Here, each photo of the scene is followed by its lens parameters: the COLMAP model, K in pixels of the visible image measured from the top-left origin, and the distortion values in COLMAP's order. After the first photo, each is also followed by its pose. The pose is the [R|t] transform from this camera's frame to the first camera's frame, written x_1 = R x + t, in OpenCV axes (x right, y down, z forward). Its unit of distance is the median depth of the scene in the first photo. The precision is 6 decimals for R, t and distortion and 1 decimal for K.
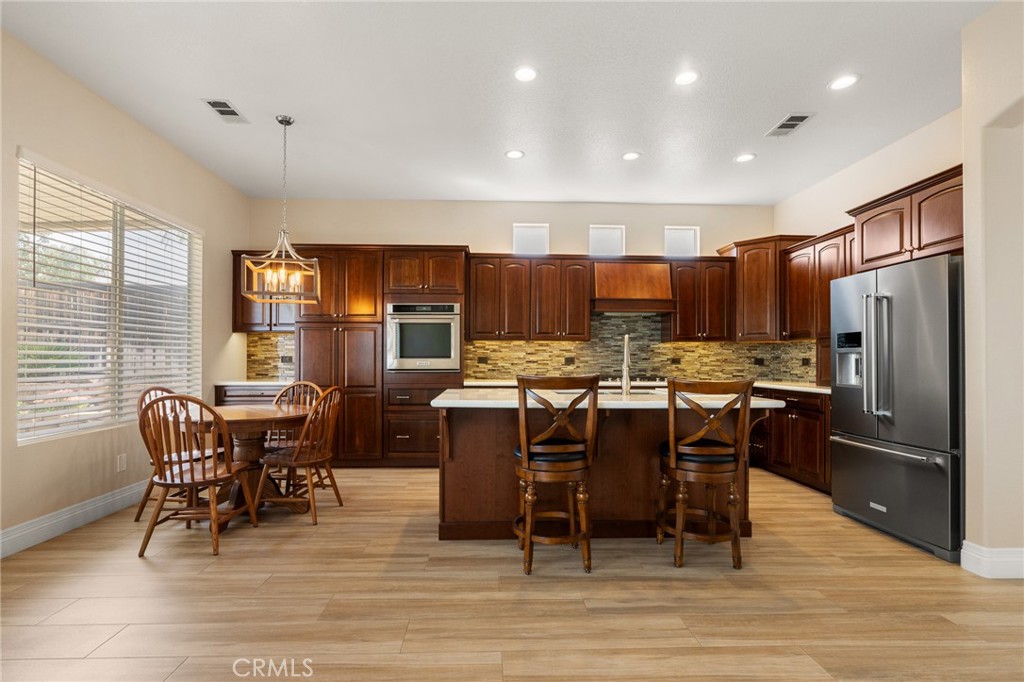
lens RADIAL K [[451.7, 0, 496.7], [0, 451.7, 364.0], [0, 0, 1]] dist [-0.001371, -0.001198]
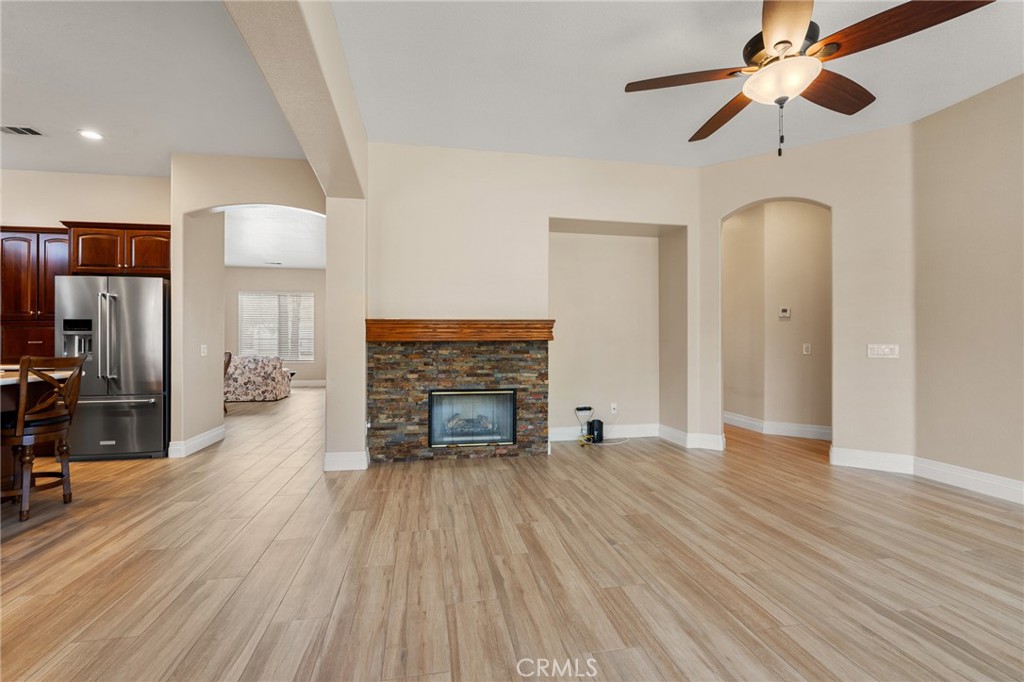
lens RADIAL K [[451.7, 0, 514.1], [0, 451.7, 338.1], [0, 0, 1]] dist [-0.001371, -0.001198]
pose [[-0.170045, 0.002982, 0.985432, -0.523564], [0.009884, 0.999950, -0.001321, -0.000292], [-0.985387, 0.009515, -0.170066, -0.016624]]
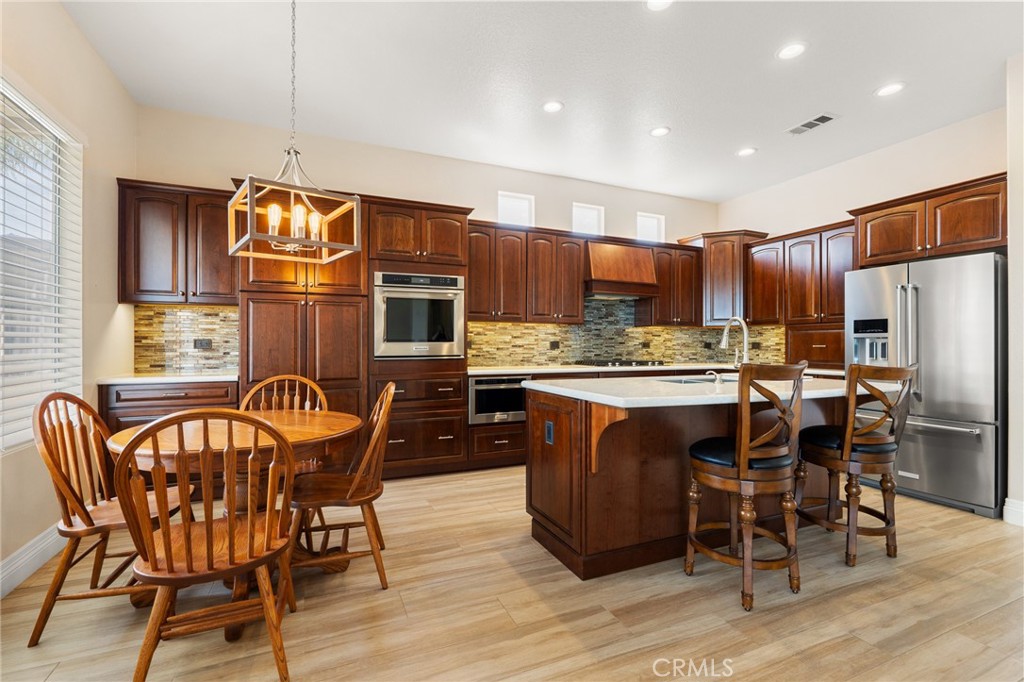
lens RADIAL K [[451.7, 0, 495.3], [0, 451.7, 341.2], [0, 0, 1]] dist [-0.001371, -0.001198]
pose [[0.932412, 0.001540, 0.361395, -0.348246], [0.004114, 0.999881, -0.014876, -0.002213], [-0.361374, 0.015357, 0.932294, 0.218482]]
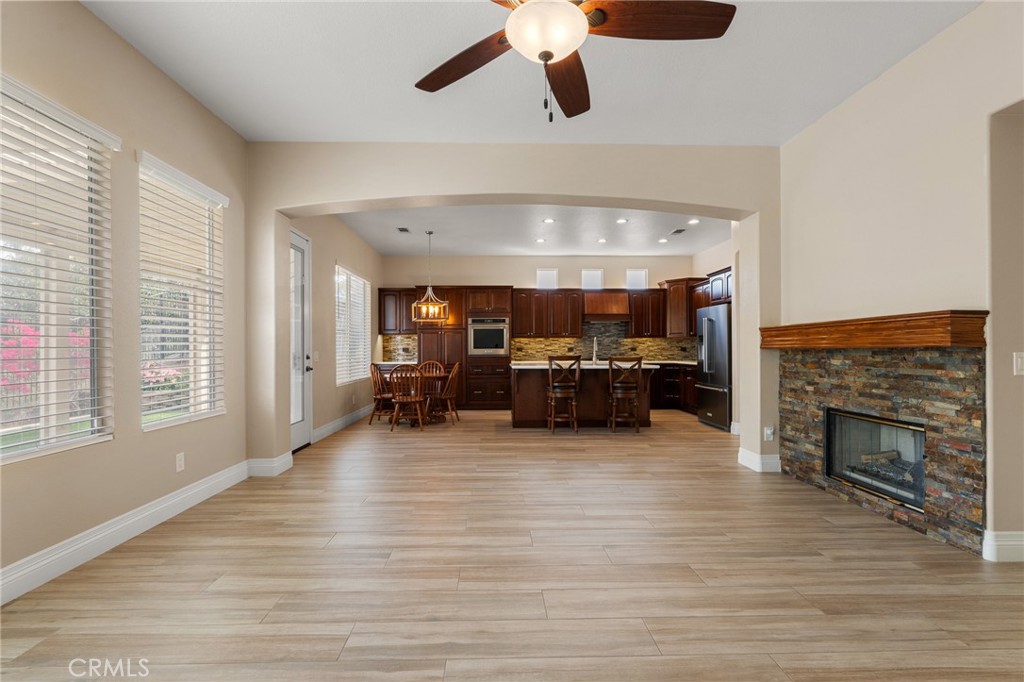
lens RADIAL K [[451.7, 0, 499.4], [0, 451.7, 340.7], [0, 0, 1]] dist [-0.001371, -0.001198]
pose [[0.999946, -0.005395, -0.008891, -0.110075], [0.005130, 0.999551, -0.029518, 0.009824], [0.009046, 0.029471, 0.999525, -0.835754]]
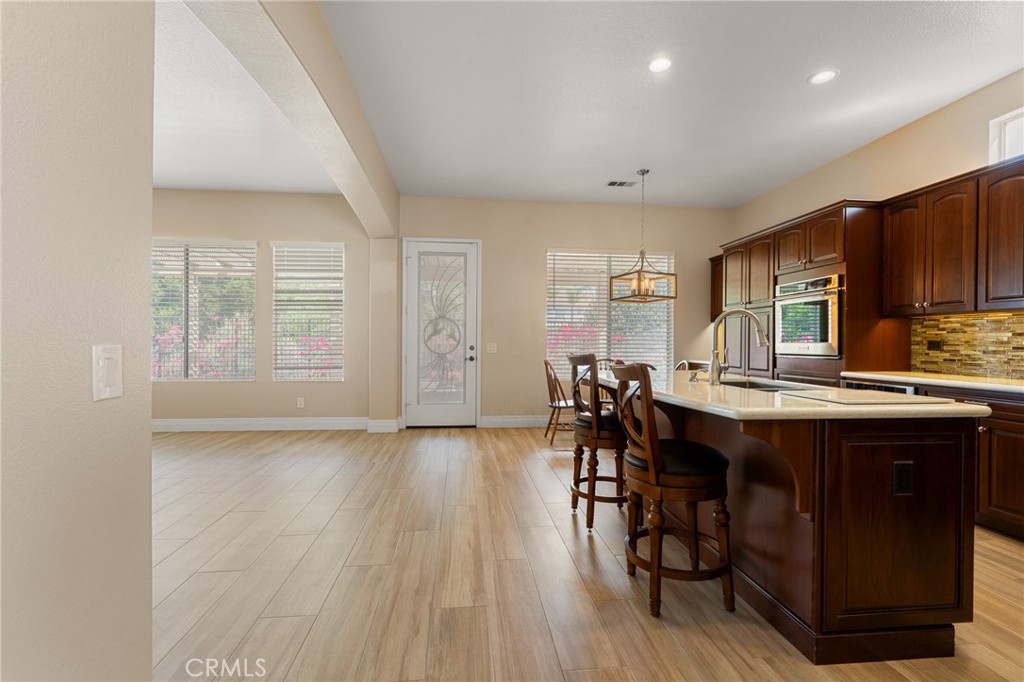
lens RADIAL K [[451.7, 0, 507.5], [0, 451.7, 339.5], [0, 0, 1]] dist [-0.001371, -0.001198]
pose [[0.069909, -0.007776, -0.997523, 0.710788], [-0.018646, 0.999785, -0.009100, 0.000759], [0.997379, 0.019236, 0.069749, 0.390629]]
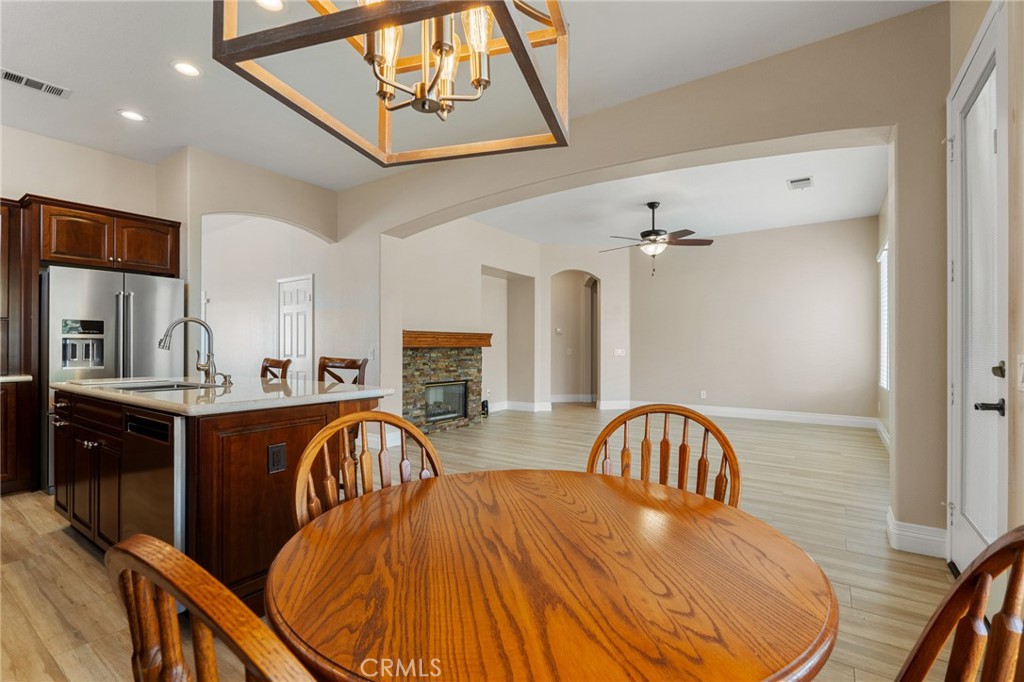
lens RADIAL K [[451.7, 0, 513.9], [0, 451.7, 346.0], [0, 0, 1]] dist [-0.001371, -0.001198]
pose [[-0.808217, -0.005029, 0.588864, -0.519441], [-0.000314, 0.999967, 0.008110, -0.011023], [-0.588885, 0.006370, -0.808192, 0.922081]]
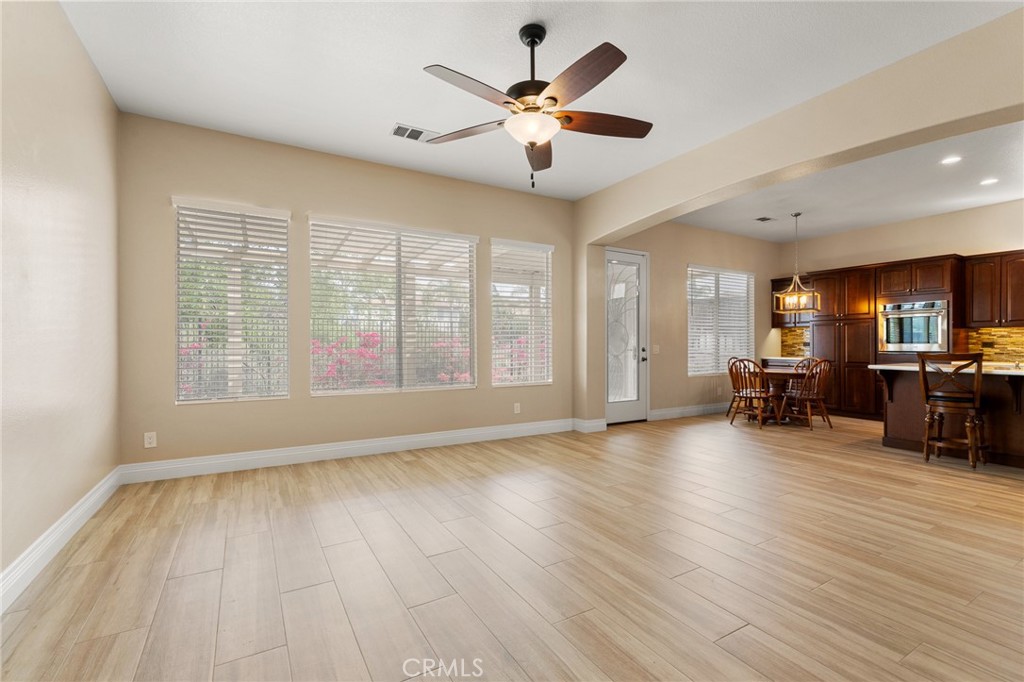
lens RADIAL K [[451.7, 0, 510.6], [0, 451.7, 339.1], [0, 0, 1]] dist [-0.001371, -0.001198]
pose [[0.479959, -0.010105, -0.877233, 0.469930], [-0.009177, 0.999821, -0.016538, 0.008536], [0.877243, 0.015988, 0.479780, -0.733660]]
